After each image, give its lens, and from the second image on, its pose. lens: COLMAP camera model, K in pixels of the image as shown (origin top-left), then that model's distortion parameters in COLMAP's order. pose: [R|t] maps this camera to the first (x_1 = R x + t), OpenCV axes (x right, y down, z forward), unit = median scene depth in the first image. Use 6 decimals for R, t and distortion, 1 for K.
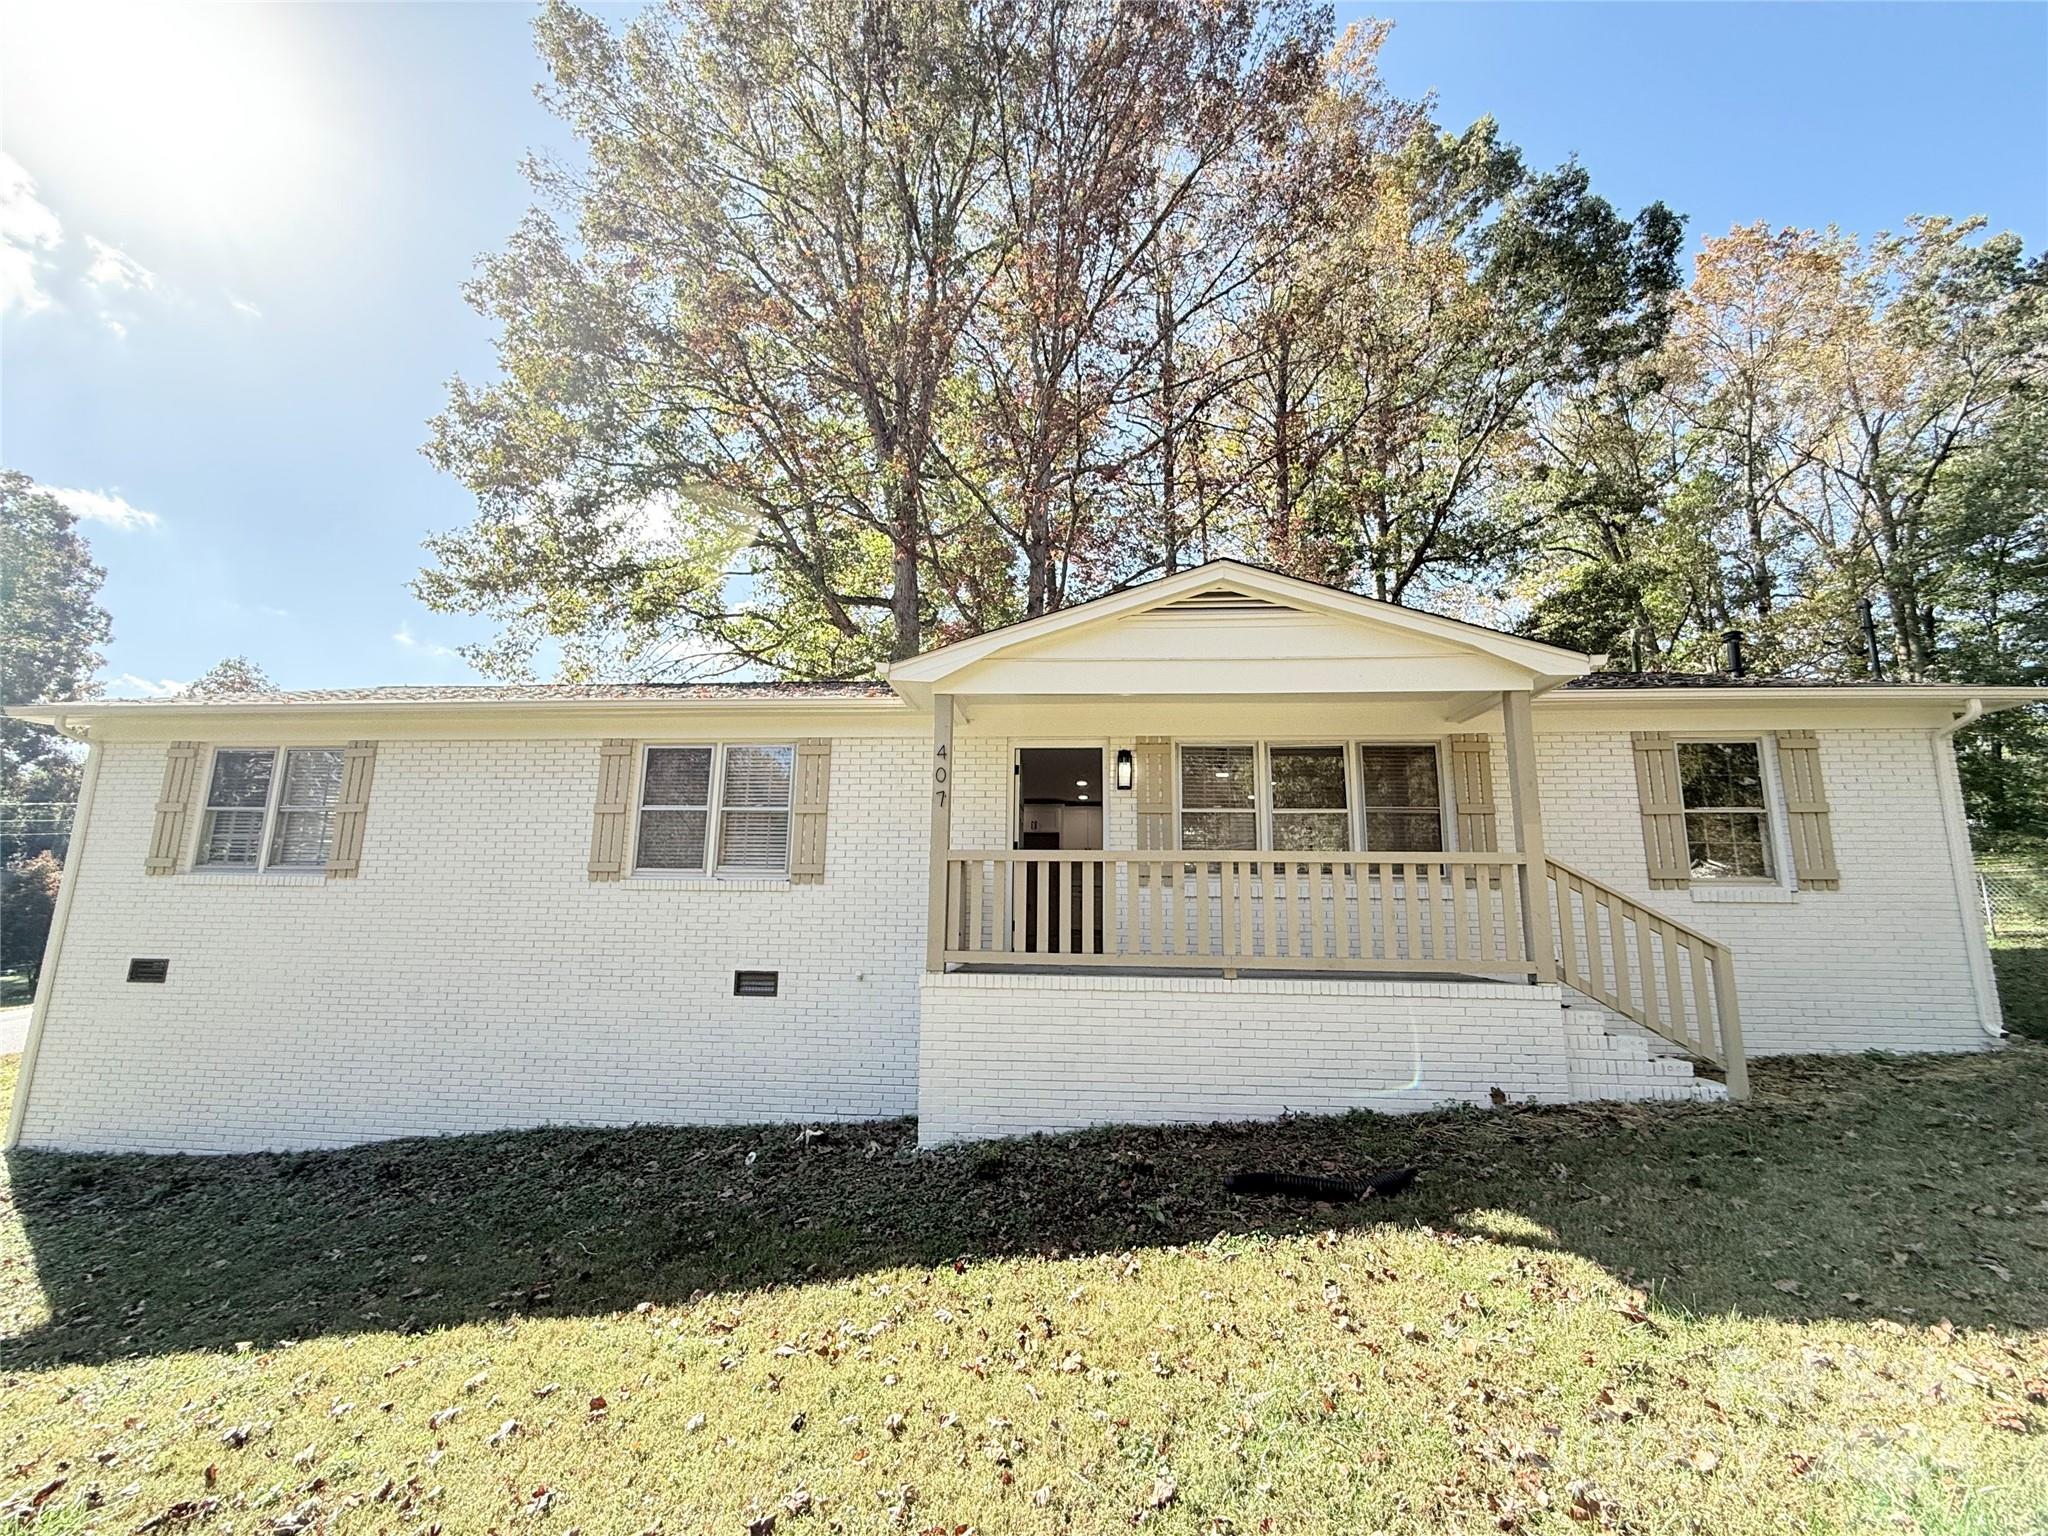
lens RADIAL K [[839.7, 0, 1024.2], [0, 839.7, 762.1], [0, 0, 1]] dist [0.000064, 0.000502]
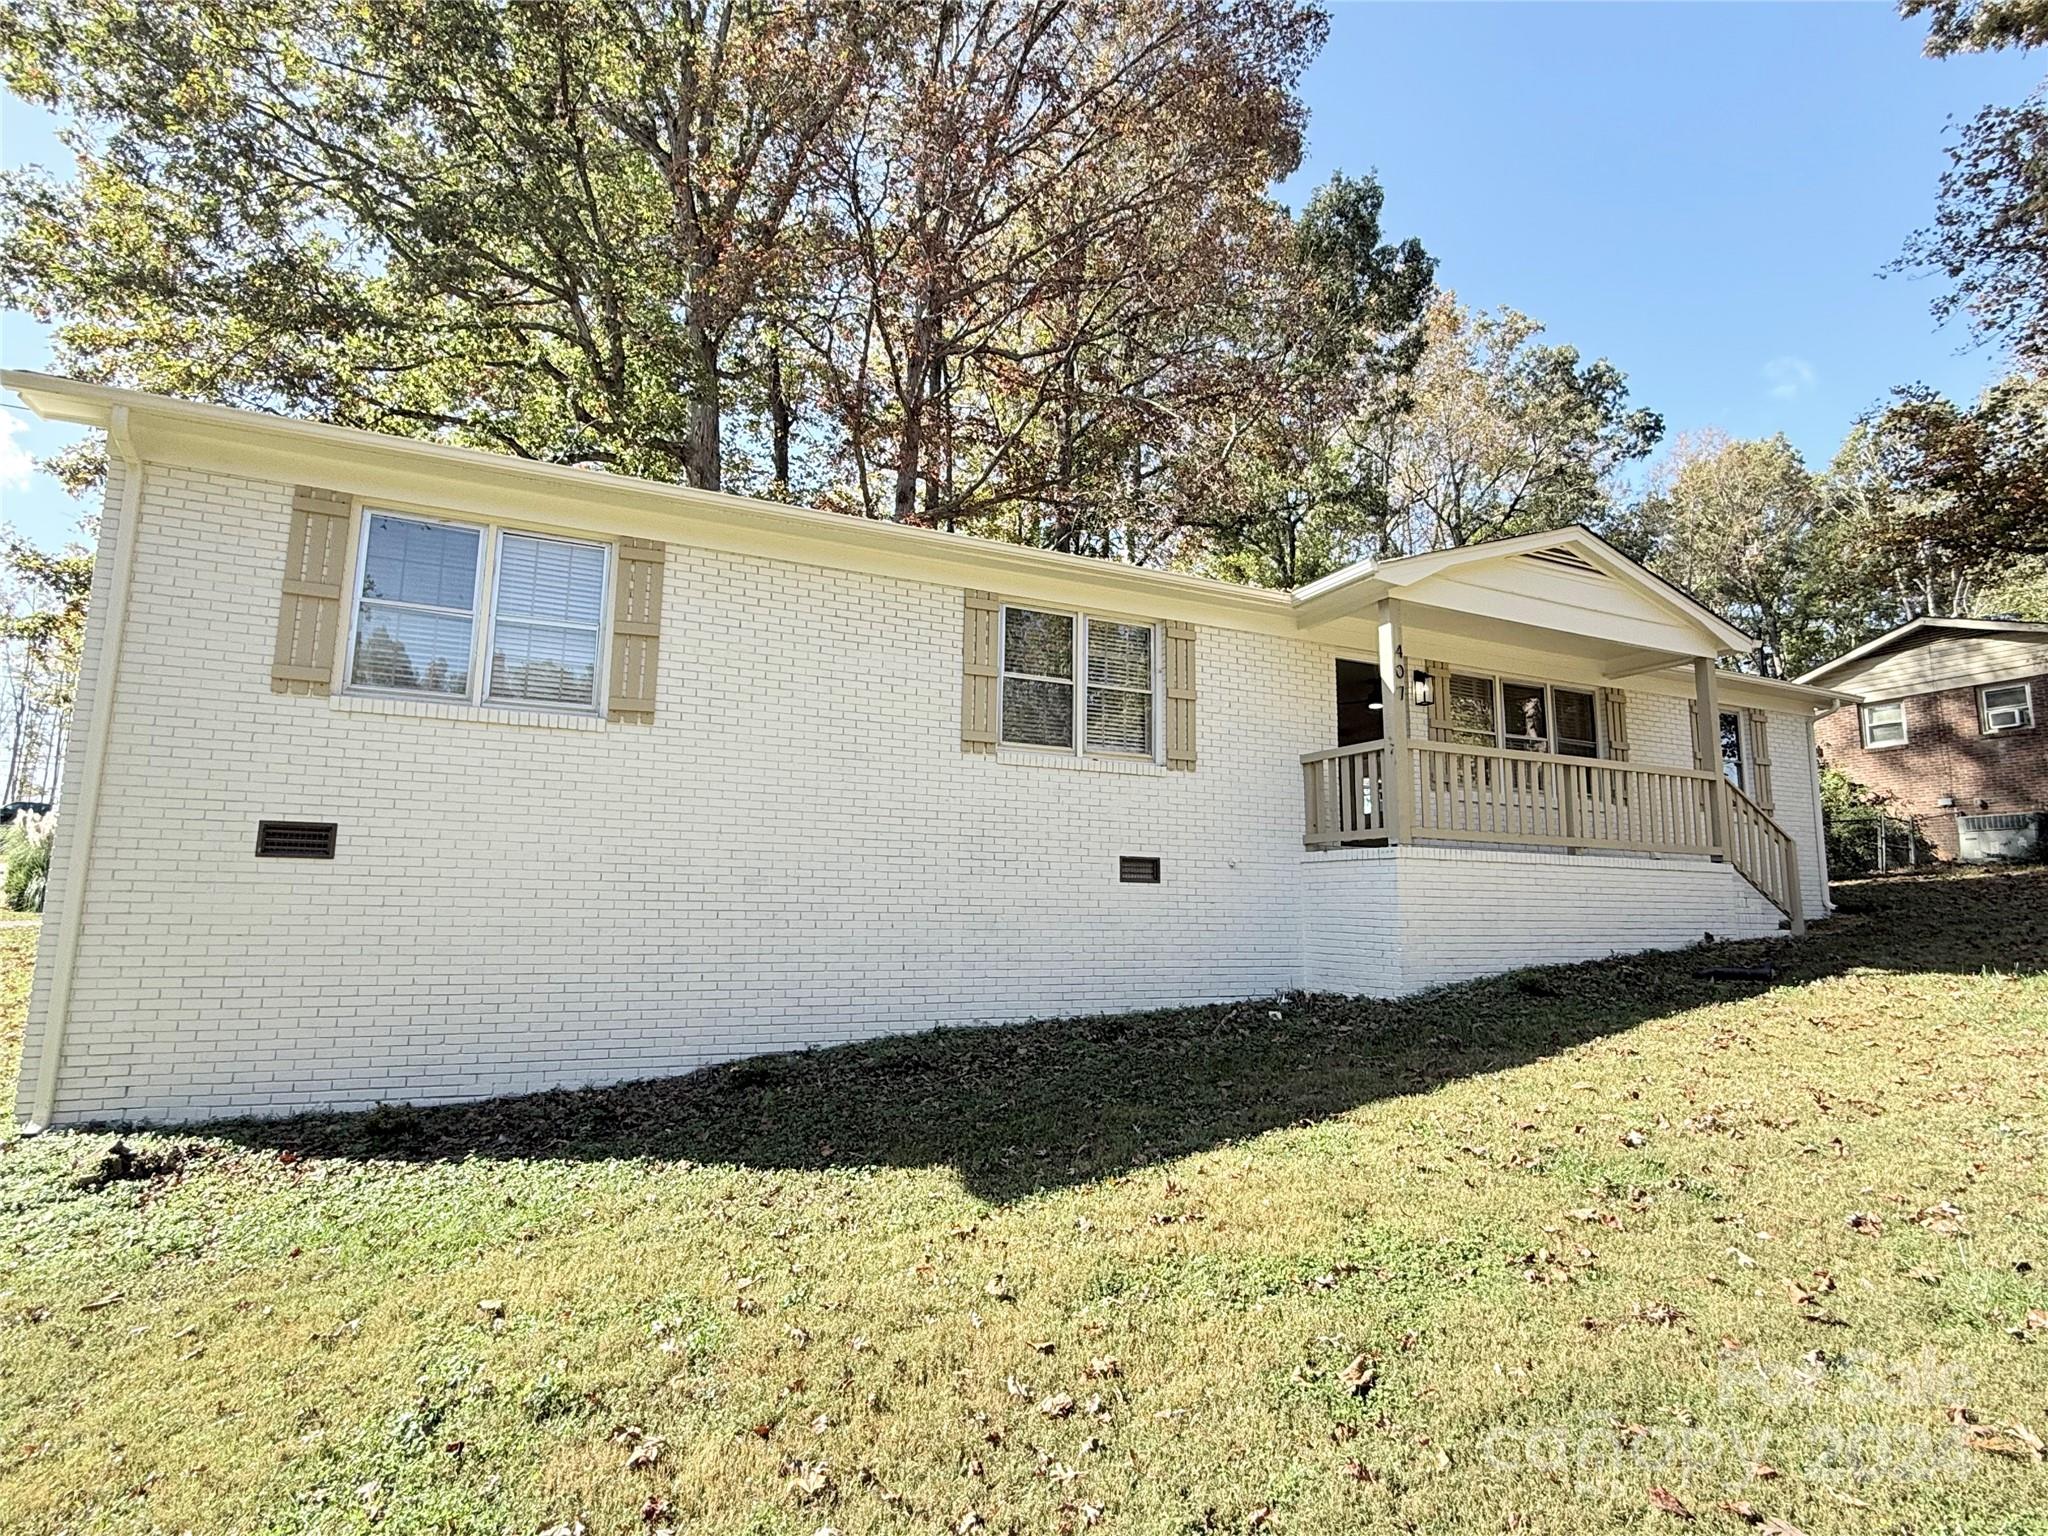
lens RADIAL K [[1064.9, 0, 1026.9], [0, 1064.9, 771.3], [0, 0, 1]] dist [-0.001392, 0.000158]
pose [[0.859030, 0.067138, 0.507504, -1.022094], [-0.091158, 0.995580, 0.022592, 0.132603], [-0.503744, -0.065670, 0.861353, 0.027148]]
